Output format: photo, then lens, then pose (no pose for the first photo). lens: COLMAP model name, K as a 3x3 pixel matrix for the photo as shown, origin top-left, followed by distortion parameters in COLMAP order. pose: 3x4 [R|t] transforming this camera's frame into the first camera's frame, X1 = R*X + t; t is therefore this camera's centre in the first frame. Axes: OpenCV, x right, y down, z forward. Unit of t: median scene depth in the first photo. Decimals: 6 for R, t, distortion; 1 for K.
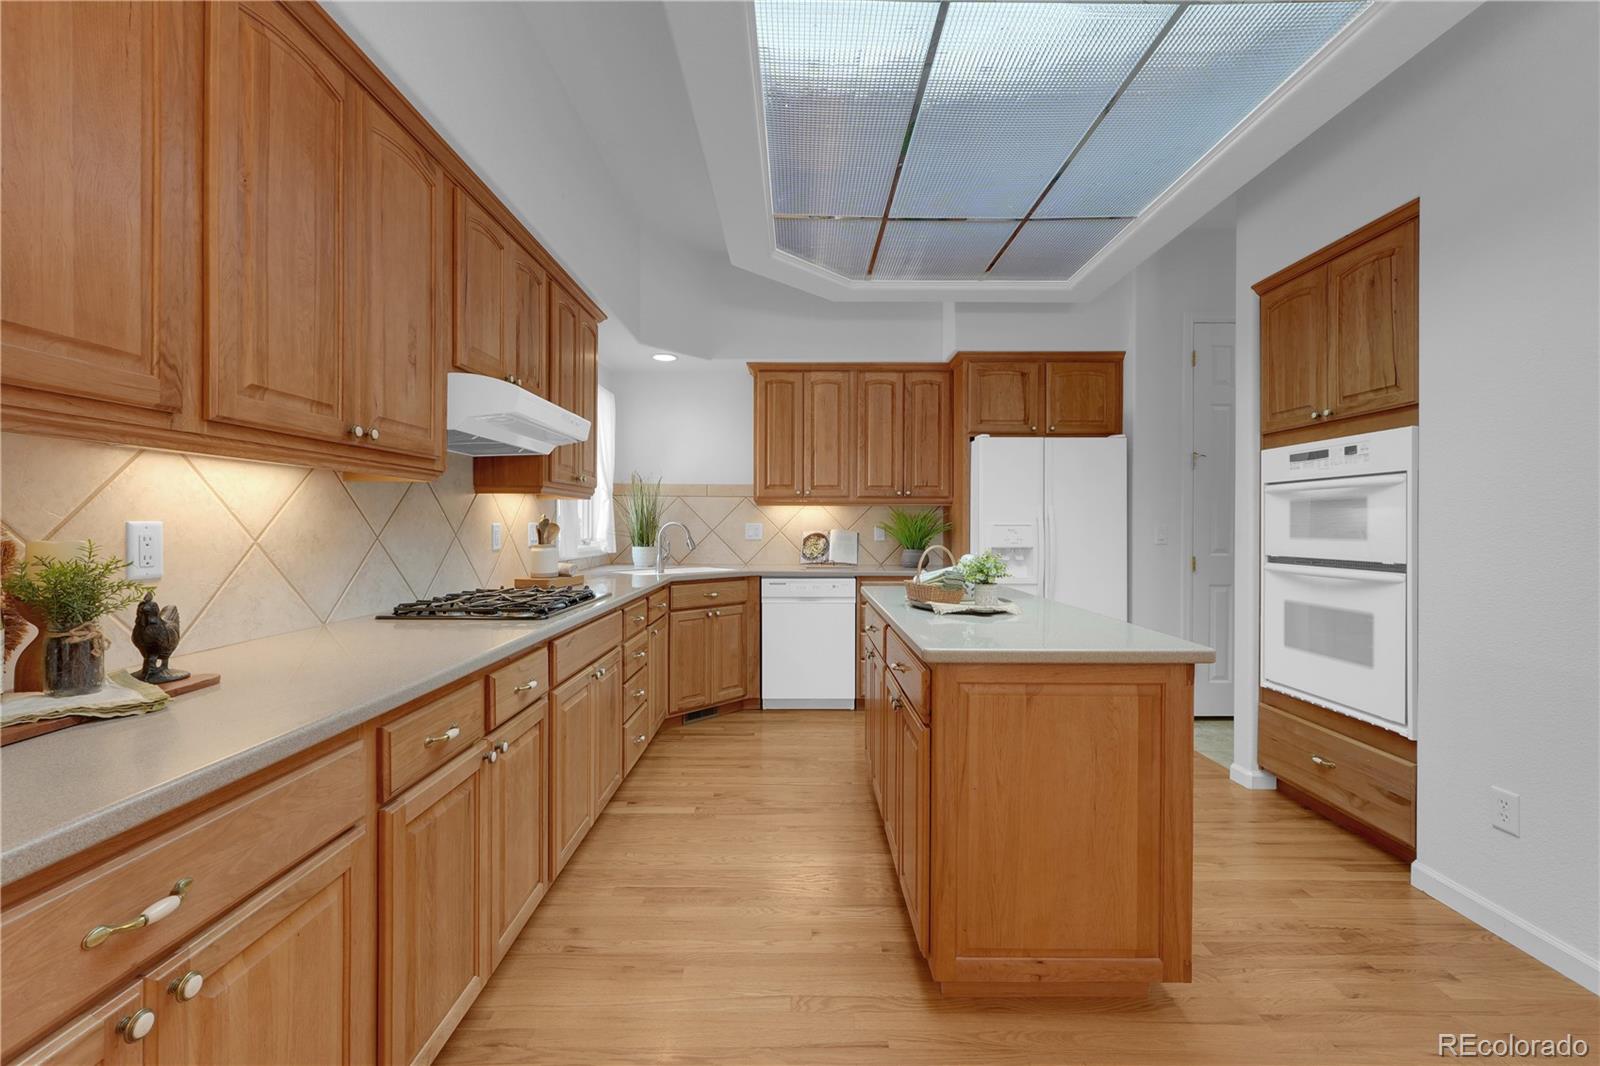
lens RADIAL K [[667.0, 0, 803.2], [0, 667.0, 525.6], [0, 0, 1]] dist [0.000435, 0.000292]
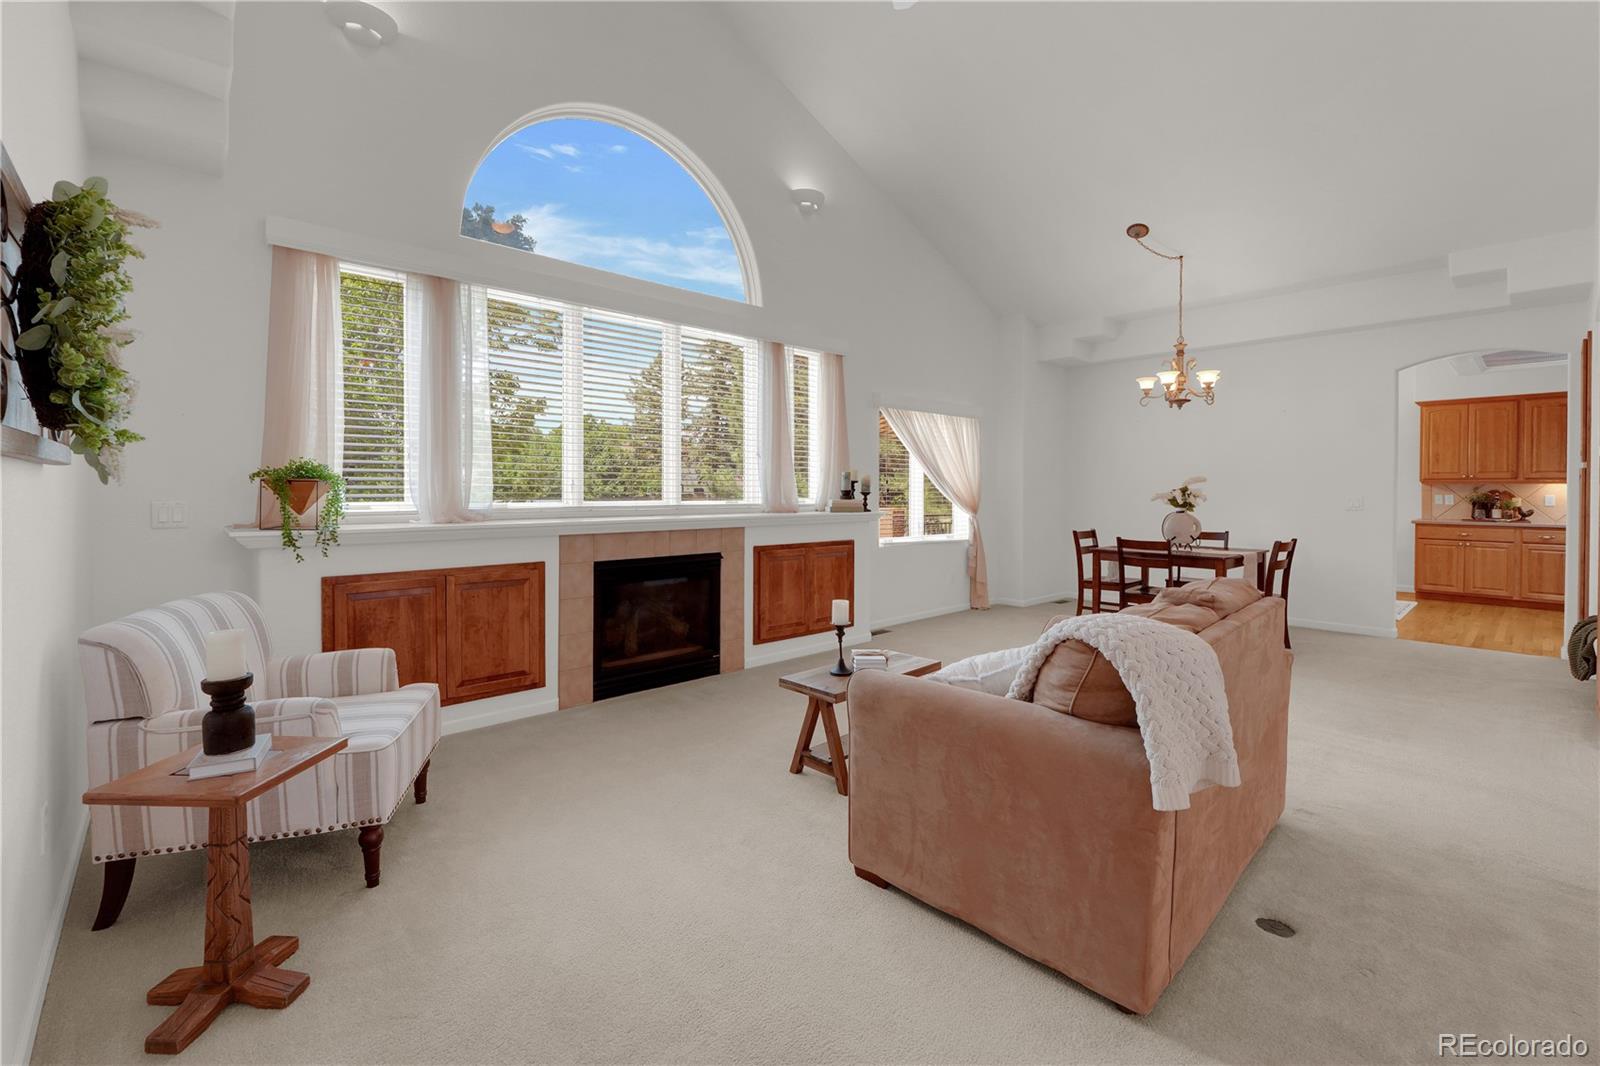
lens RADIAL K [[691.7, 0, 803.2], [0, 691.7, 502.2], [0, 0, 1]] dist [0.000475, 0.000246]
pose [[-0.741424, 0.001993, -0.671034, 2.806270], [-0.010476, 0.999839, 0.014543, 0.011635], [0.670955, 0.017812, -0.741284, 0.431591]]
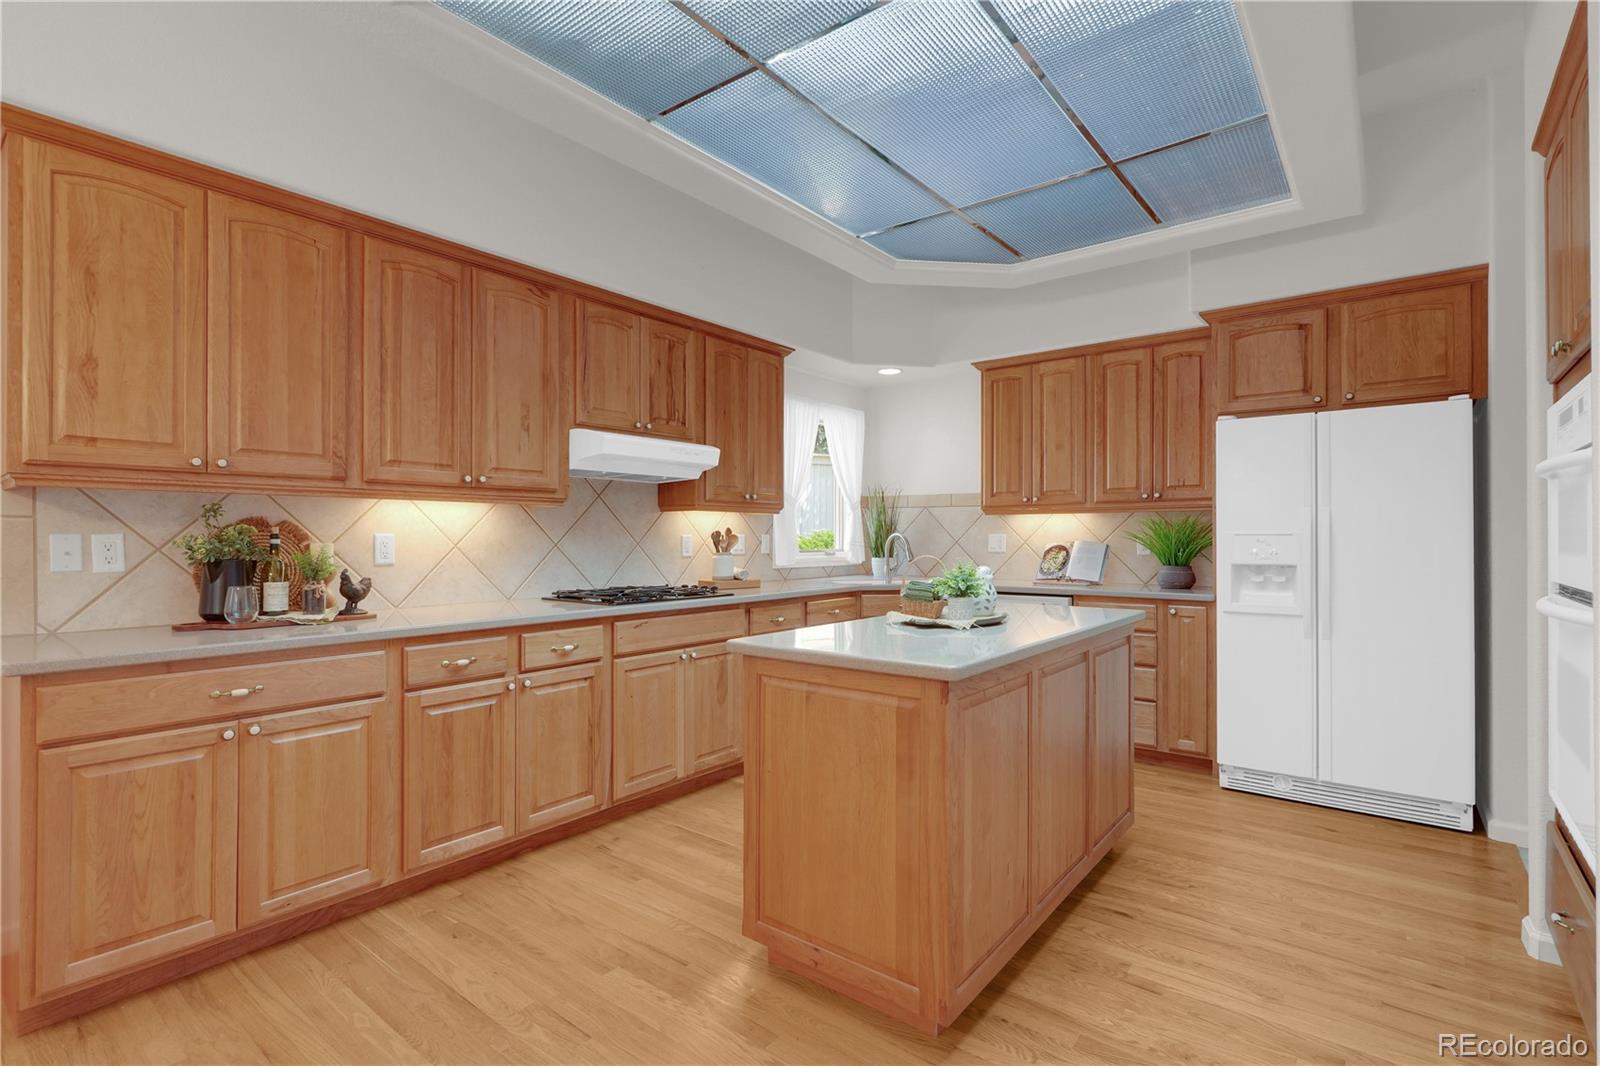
lens RADIAL K [[751.6, 0, 800.0], [0, 751.6, 533.0], [0, 0, 1]] dist [-0.000996, 0.000228]
pose [[0.782797, -0.006455, -0.622244, 0.495390], [0.001569, 0.999964, -0.008399, 0.004290], [0.622275, 0.005598, 0.782779, 0.026074]]
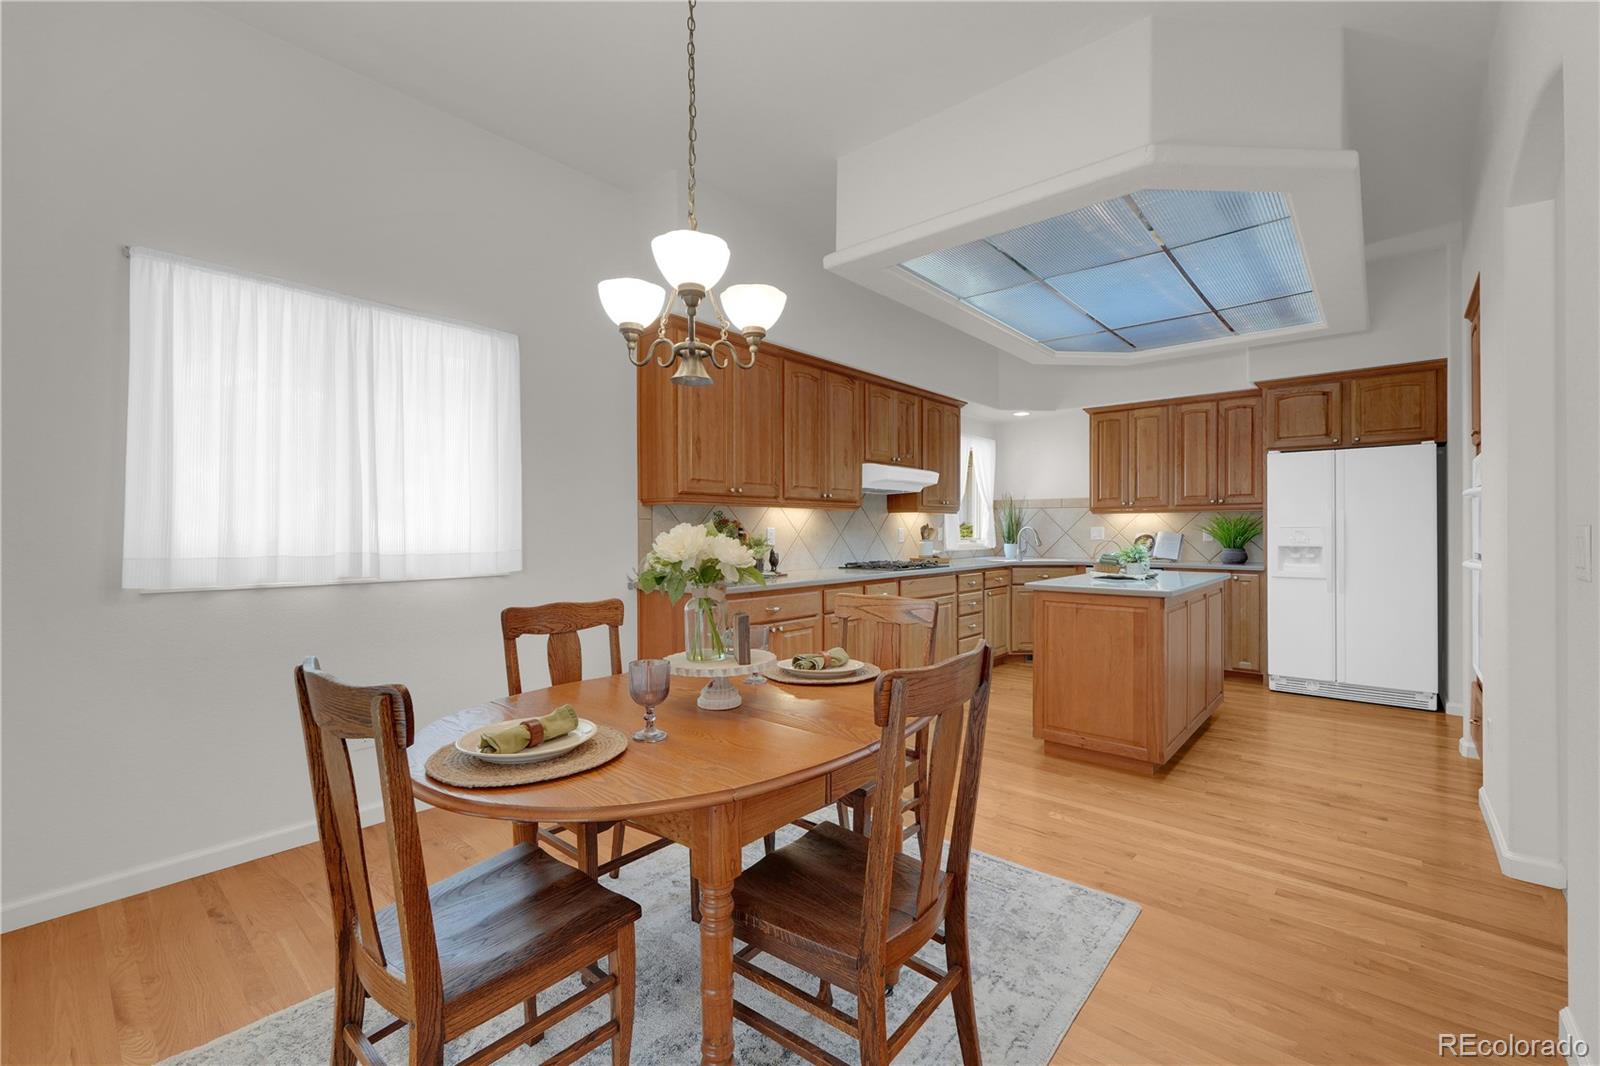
lens RADIAL K [[675.1, 0, 802.7], [0, 675.1, 528.5], [0, 0, 1]] dist [0.000299, 0.000209]
pose [[0.755293, -0.005385, -0.655365, 0.496182], [0.003083, 0.999984, -0.004664, 0.004912], [0.655380, 0.001503, 0.755298, -0.533299]]
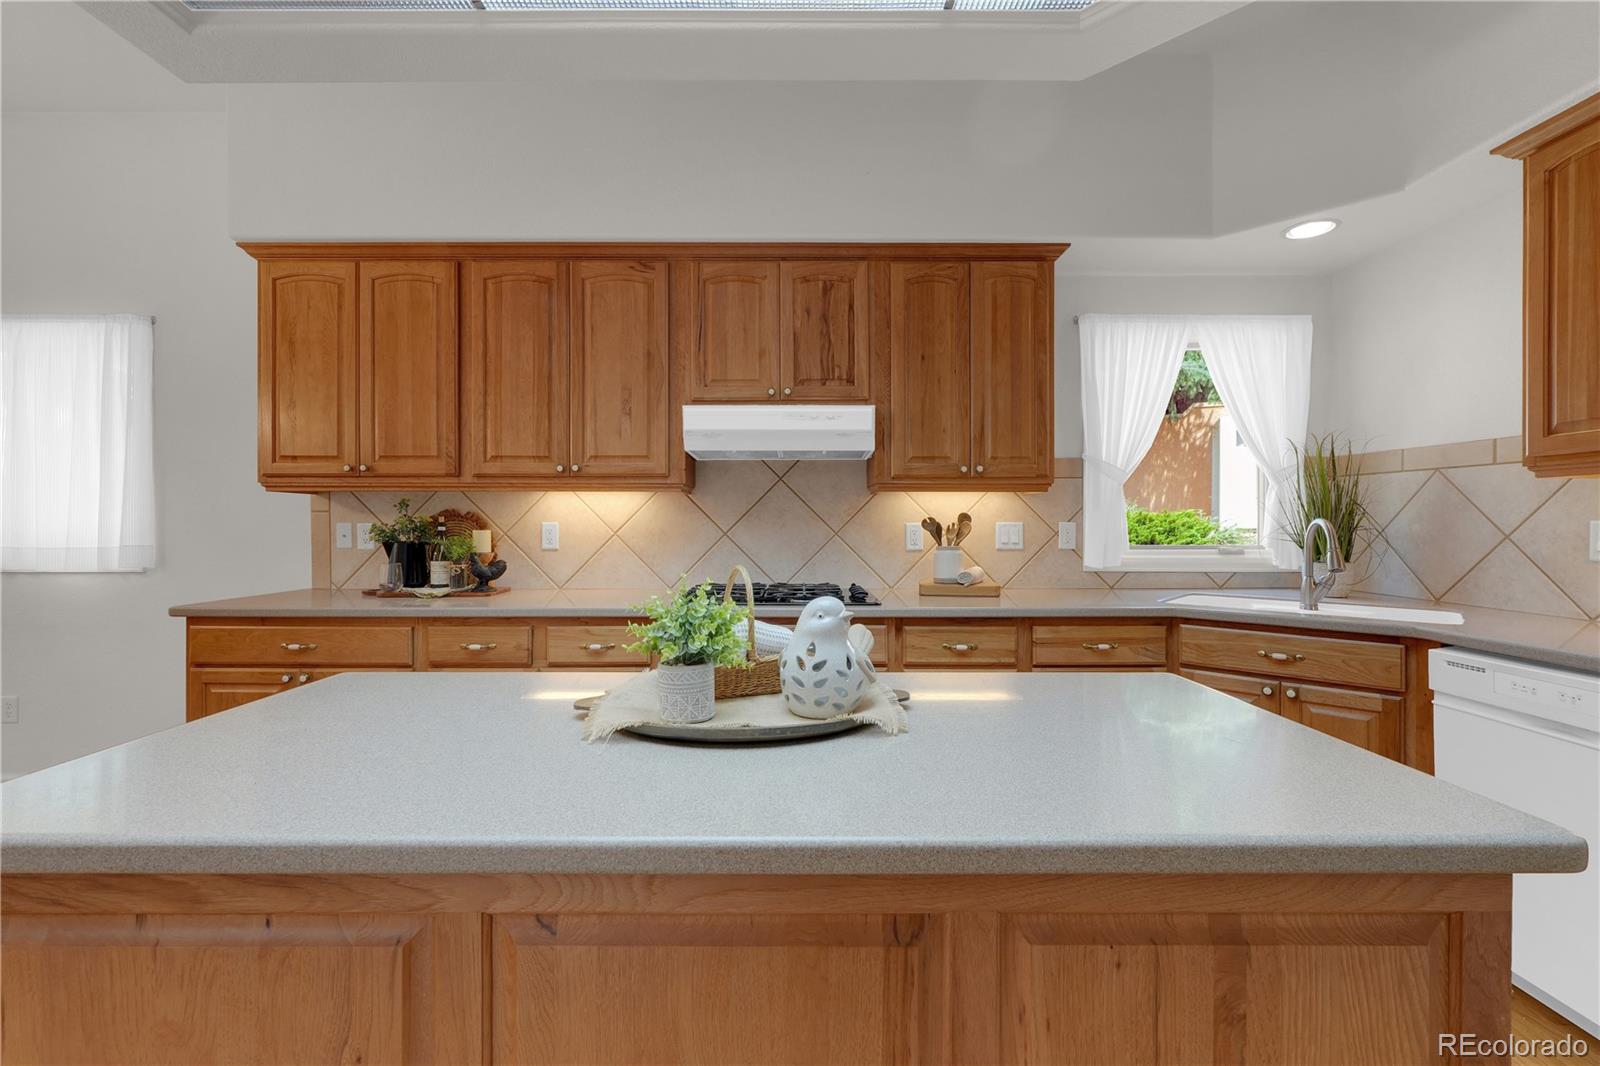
lens RADIAL K [[675.1, 0, 802.7], [0, 675.1, 528.5], [0, 0, 1]] dist [0.000299, 0.000209]
pose [[0.000856, 0.001818, -0.999998, 0.460312], [-0.002317, 0.999996, 0.001816, 0.003005], [0.999997, 0.002316, 0.000860, 0.710332]]
